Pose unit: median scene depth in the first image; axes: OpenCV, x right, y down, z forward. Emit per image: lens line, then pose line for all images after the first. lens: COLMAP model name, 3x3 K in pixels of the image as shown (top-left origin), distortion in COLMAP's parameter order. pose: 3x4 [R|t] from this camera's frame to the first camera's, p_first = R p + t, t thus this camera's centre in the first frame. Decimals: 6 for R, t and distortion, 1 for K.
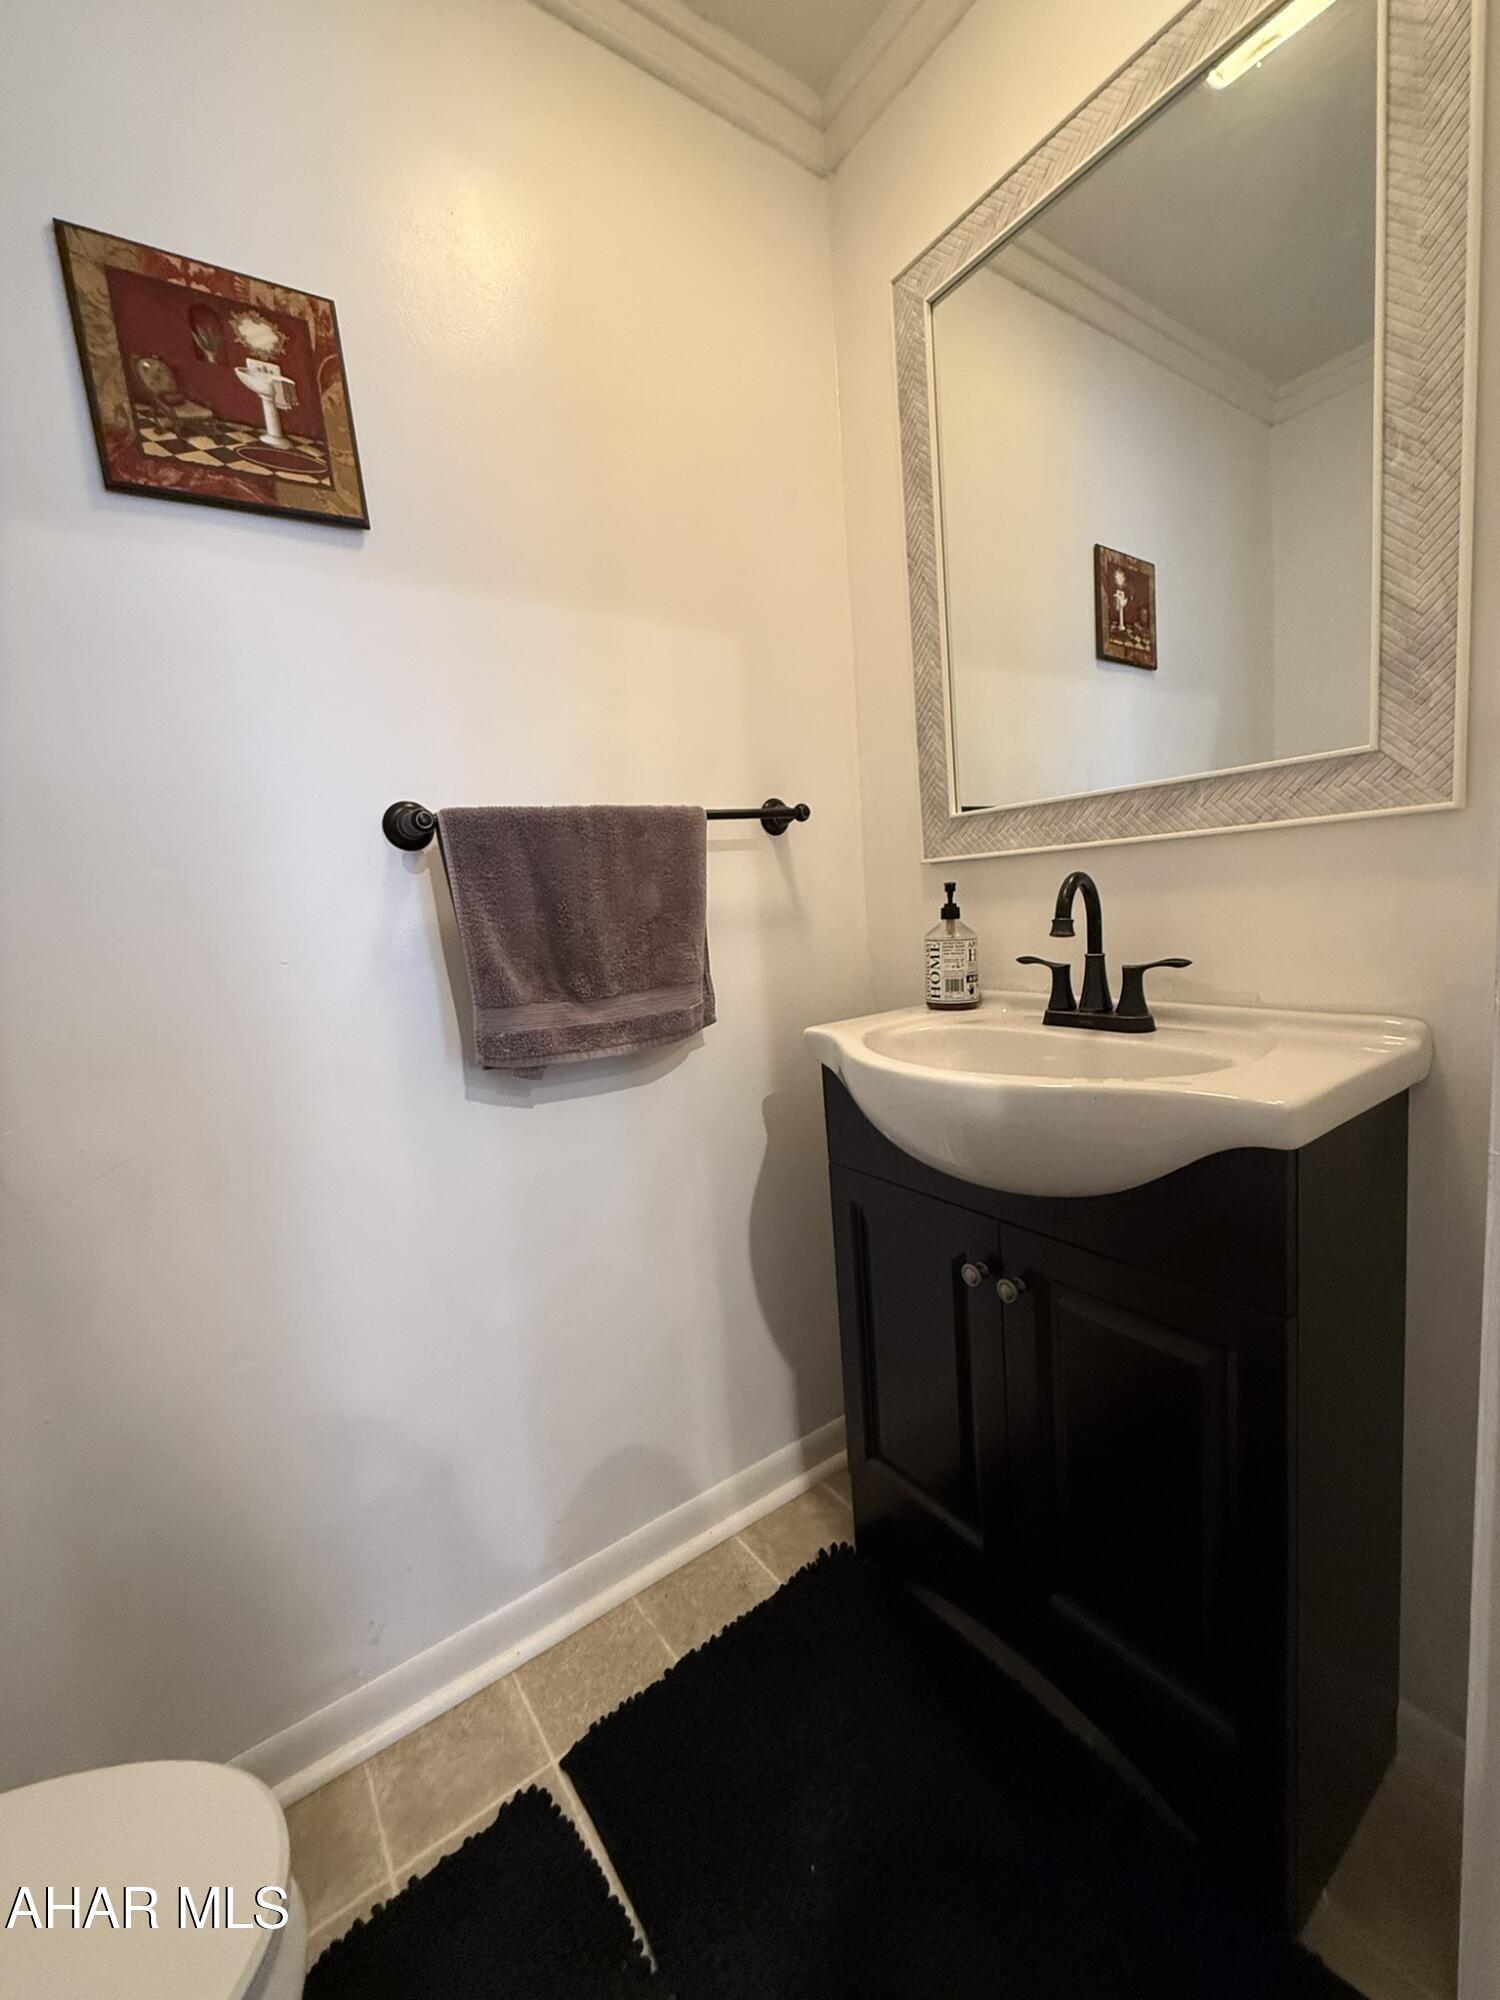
lens RADIAL K [[795.3, 0, 751.7], [0, 795.3, 1002.9], [0, 0, 1]] dist [0.000400, -0.000316]
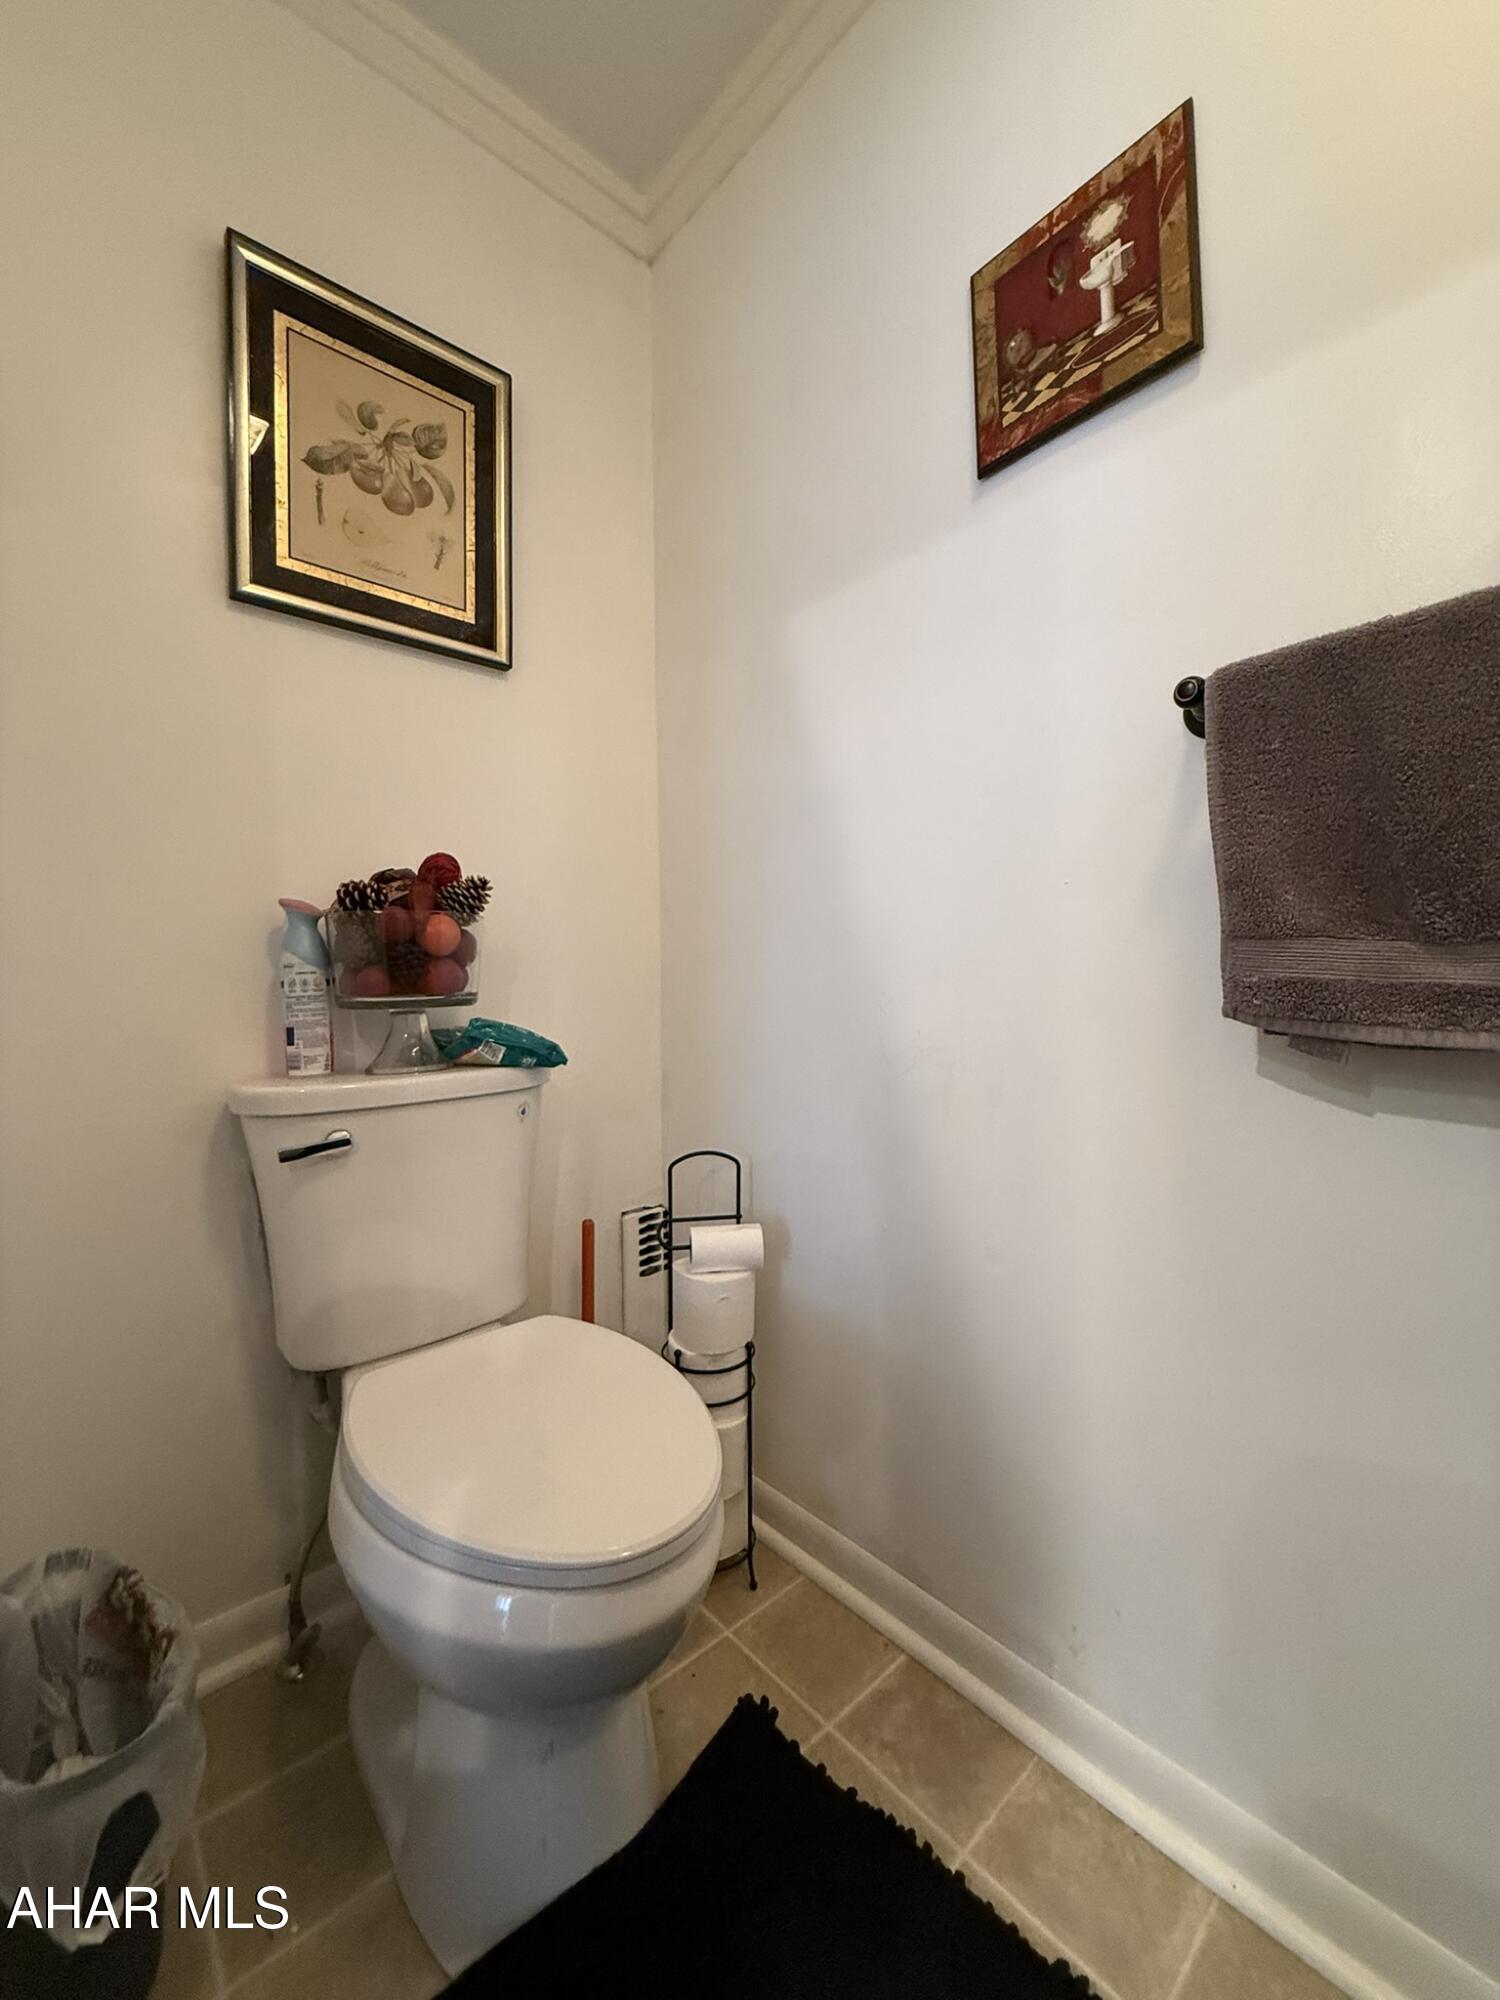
lens RADIAL K [[795.3, 0, 751.0], [0, 795.3, 999.0], [0, 0, 1]] dist [0.000400, -0.000316]
pose [[0.107857, 0.092719, -0.989833, 0.354379], [-0.120495, 0.989521, 0.079560, 0.061637], [0.986837, 0.110689, 0.117899, 0.537615]]
